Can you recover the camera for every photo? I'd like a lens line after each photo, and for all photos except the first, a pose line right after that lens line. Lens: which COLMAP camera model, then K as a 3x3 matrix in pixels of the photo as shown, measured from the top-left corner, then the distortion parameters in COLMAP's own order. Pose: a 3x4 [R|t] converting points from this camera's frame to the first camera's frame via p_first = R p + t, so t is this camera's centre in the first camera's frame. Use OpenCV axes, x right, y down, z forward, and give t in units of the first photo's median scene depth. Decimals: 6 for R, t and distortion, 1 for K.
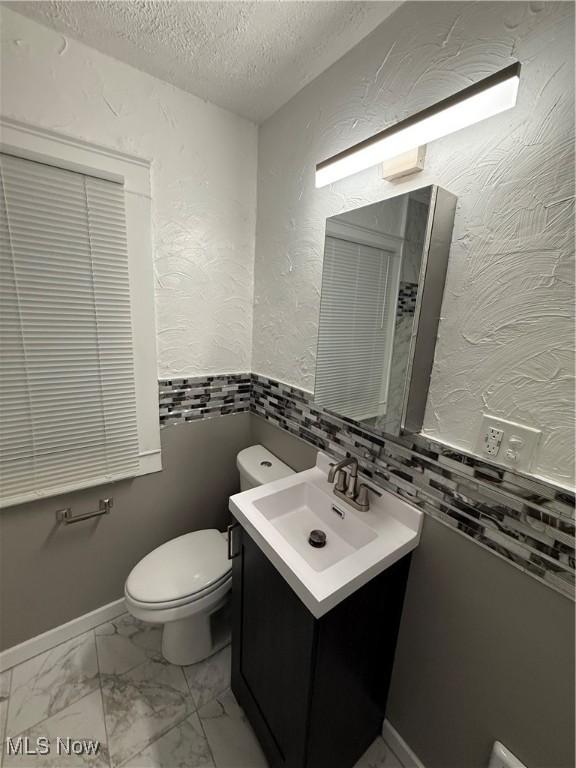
lens RADIAL K [[306.3, 0, 287.6], [0, 306.3, 382.3], [0, 0, 1]] dist [-0.000005, 0.000195]
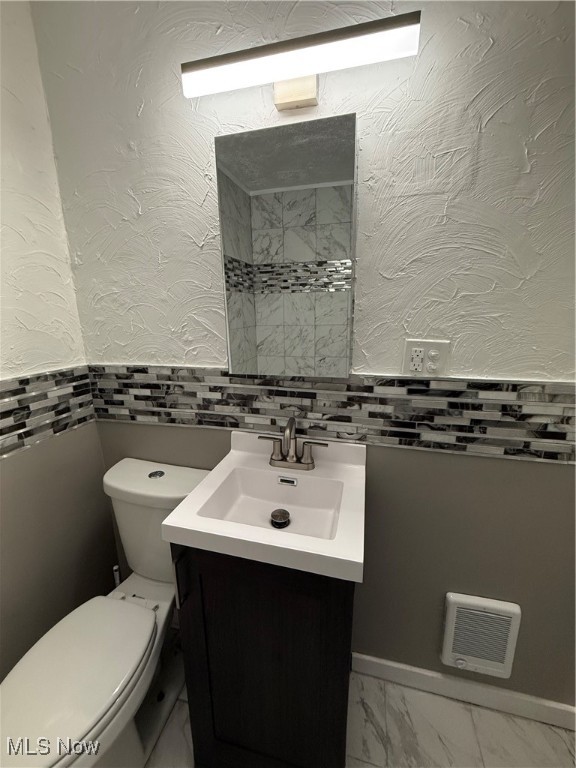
lens RADIAL K [[306.3, 0, 288.8], [0, 306.3, 382.0], [0, 0, 1]] dist [-0.000005, 0.000195]
pose [[0.767236, -0.200163, 0.609330, -0.322133], [0.189880, 0.978352, 0.082299, 0.060235], [-0.612613, 0.052557, 0.788634, 0.264150]]
